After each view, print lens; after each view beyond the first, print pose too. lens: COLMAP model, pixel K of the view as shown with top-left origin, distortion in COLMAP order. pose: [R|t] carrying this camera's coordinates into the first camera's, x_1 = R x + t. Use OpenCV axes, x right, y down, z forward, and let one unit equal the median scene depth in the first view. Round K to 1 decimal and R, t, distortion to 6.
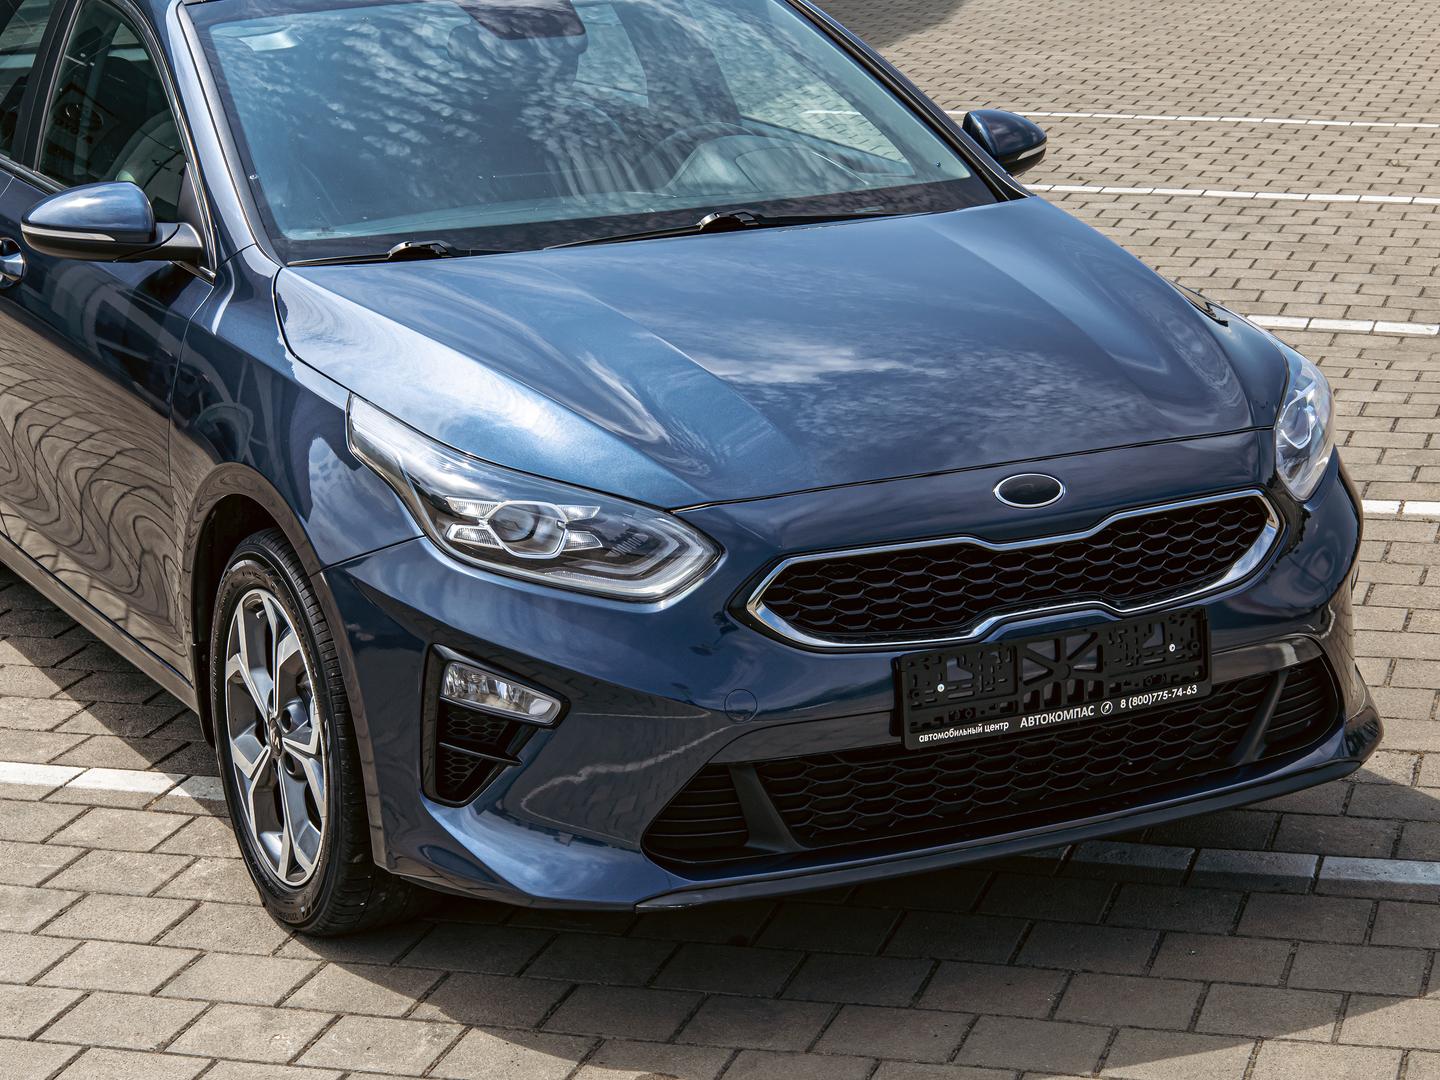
lens RADIAL K [[3262.4, 0, 708.2], [0, 3262.4, 539.1], [0, 0, 1]] dist [-0.046607, 0.000000]
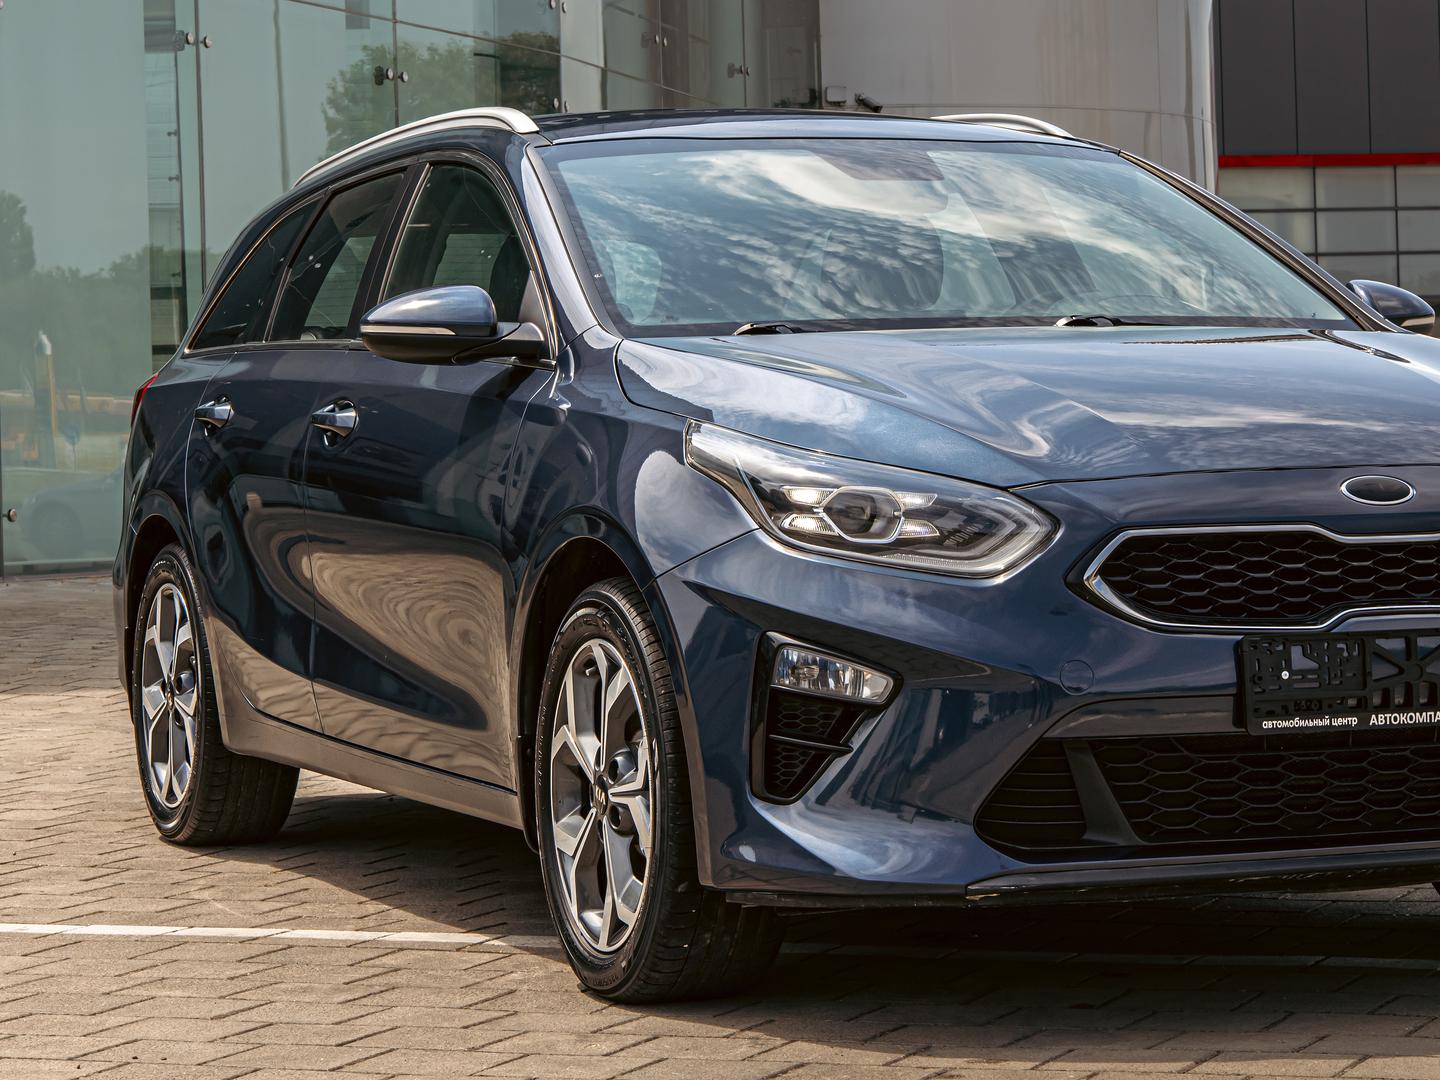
lens RADIAL K [[4304.9, 0, 723.0], [0, 4304.9, 540.4], [0, 0, 1]] dist [-0.164986, 0.000000]
pose [[0.994455, 0.002602, -0.105131, 0.037273], [-0.028407, 0.969180, -0.244711, 0.308712], [0.101254, 0.246341, 0.963880, -0.244870]]
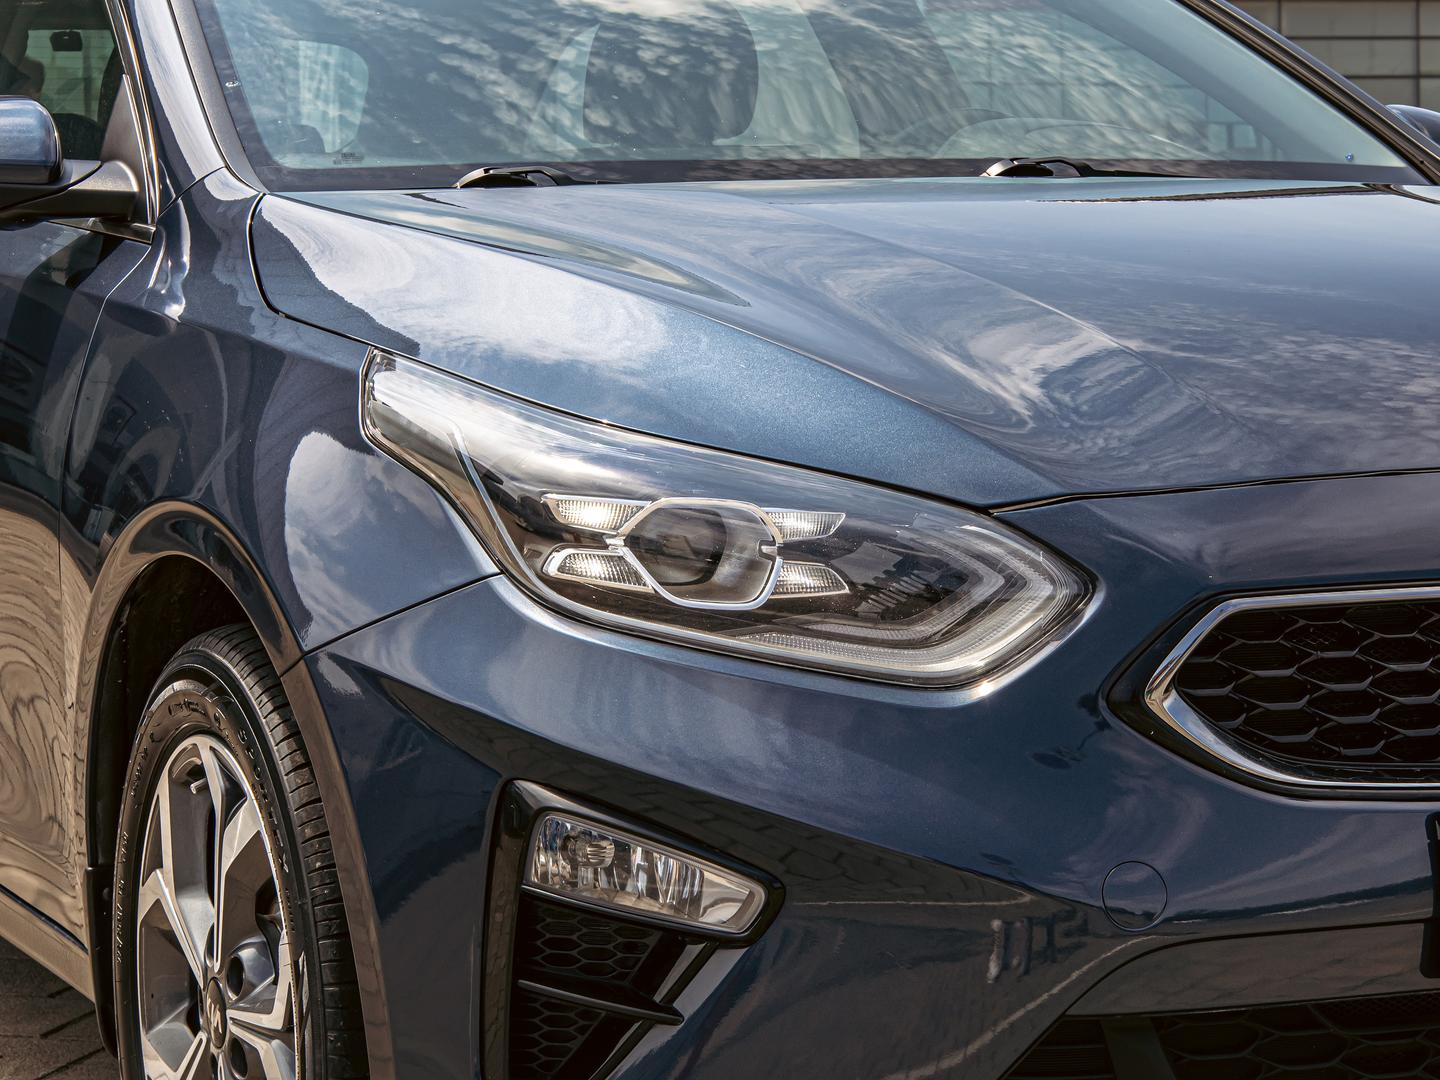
lens RADIAL K [[3262.4, 0, 717.8], [0, 3262.4, 542.4], [0, 0, 1]] dist [-0.046607, 0.000000]
pose [[0.999593, 0.011674, -0.026018, -0.037990], [-0.016050, 0.984453, -0.174911, 0.080137], [0.023572, 0.175258, 0.984240, 0.475818]]
